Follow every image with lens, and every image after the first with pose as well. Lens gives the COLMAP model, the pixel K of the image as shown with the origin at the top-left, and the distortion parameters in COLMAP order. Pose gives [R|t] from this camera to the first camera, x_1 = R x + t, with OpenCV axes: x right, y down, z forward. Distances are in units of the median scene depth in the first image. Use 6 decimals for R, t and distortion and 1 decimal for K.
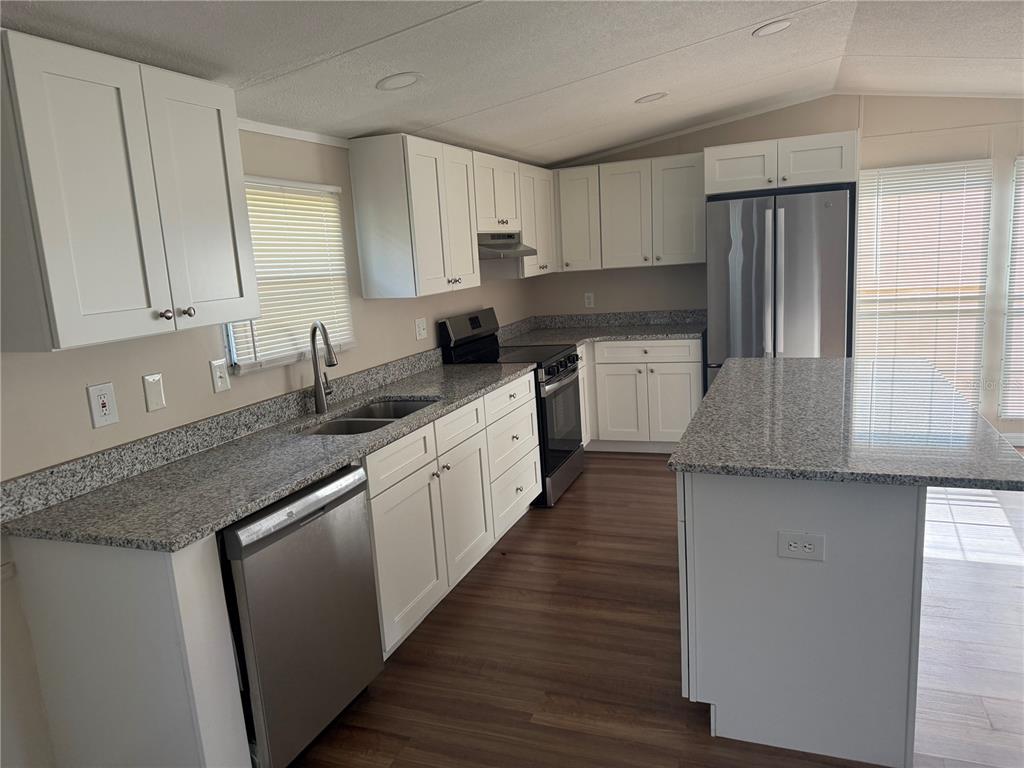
lens RADIAL K [[719.3, 0, 507.2], [0, 719.3, 386.1], [0, 0, 1]] dist [0.051445, -0.079663]
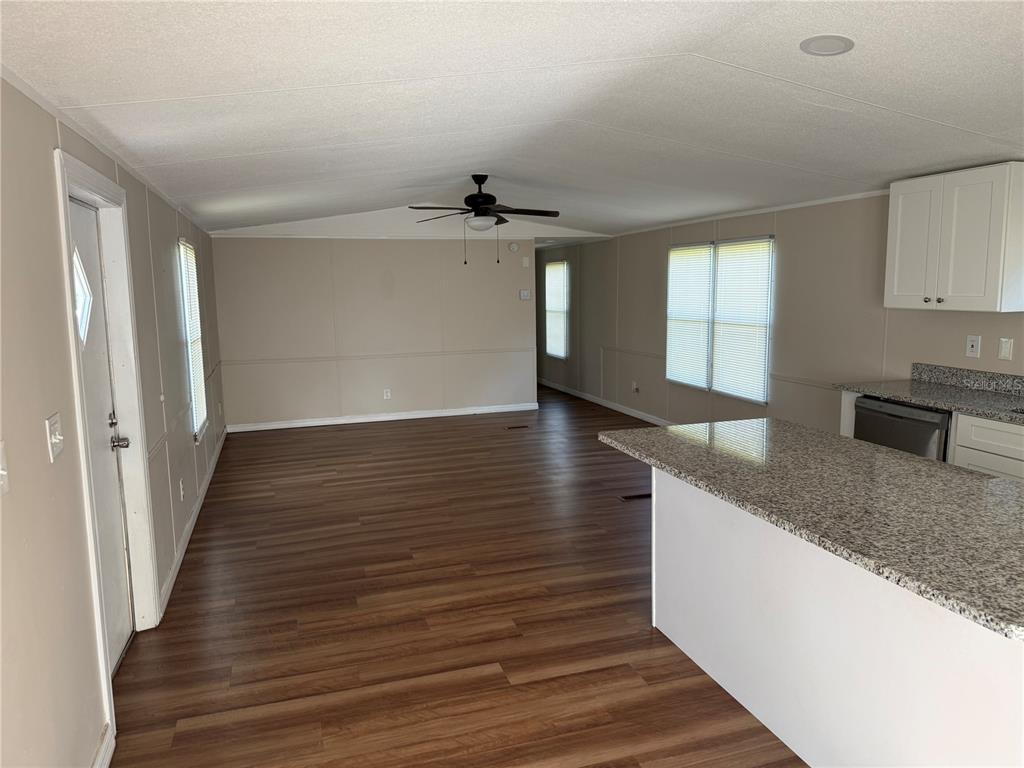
lens RADIAL K [[719.3, 0, 507.5], [0, 719.3, 377.8], [0, 0, 1]] dist [0.051445, -0.079663]
pose [[-0.779241, 0.157010, -0.606738, 0.791920], [-0.046107, 0.951125, 0.305346, -0.213860], [0.625026, 0.265913, -0.733916, 0.850795]]
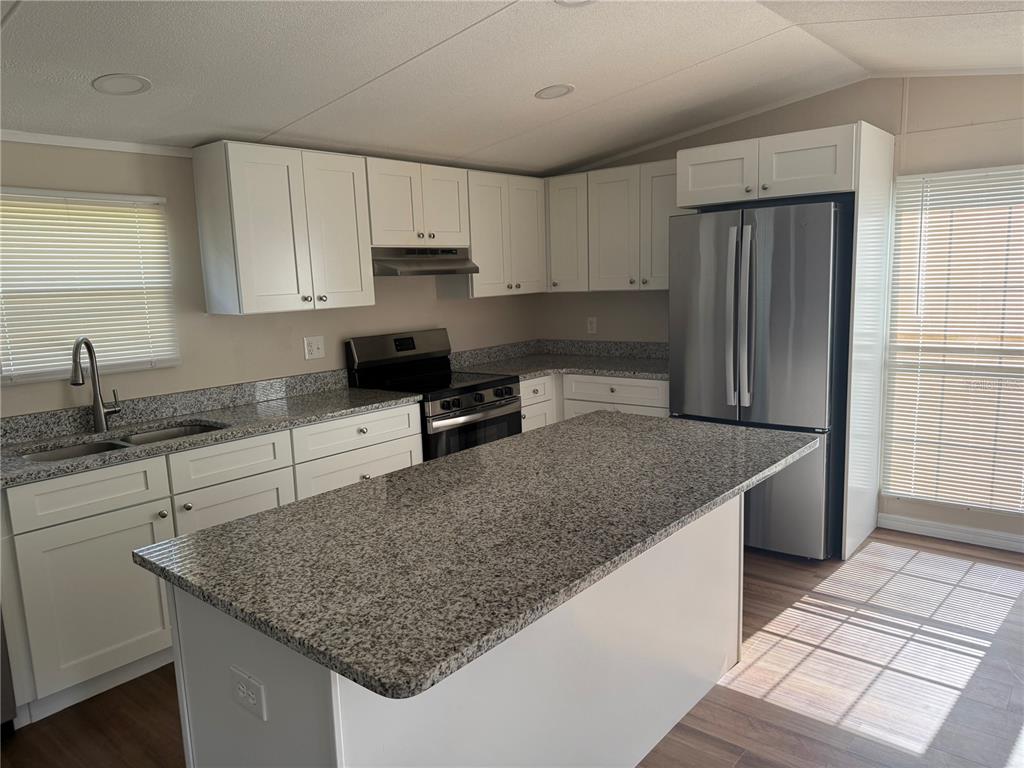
lens RADIAL K [[719.3, 0, 515.6], [0, 719.3, 392.0], [0, 0, 1]] dist [0.051445, -0.079663]
pose [[0.949360, 0.082902, -0.303056, 0.401212], [-0.083859, 0.996429, 0.009878, -0.051899], [0.302793, 0.016037, 0.952922, 0.178117]]
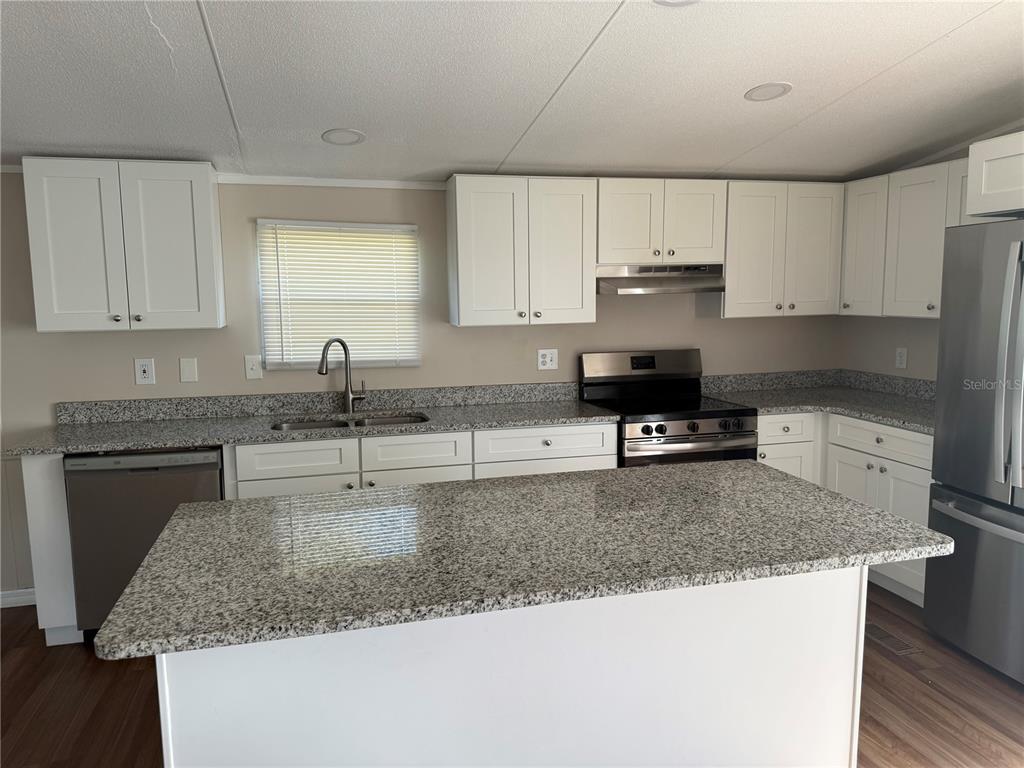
lens RADIAL K [[719.3, 0, 508.4], [0, 719.3, 381.4], [0, 0, 1]] dist [0.051445, -0.079663]
pose [[0.591832, 0.158271, -0.790370, 0.613607], [-0.173303, 0.982587, 0.066993, -0.103019], [0.787211, 0.097325, 0.608955, 0.340942]]
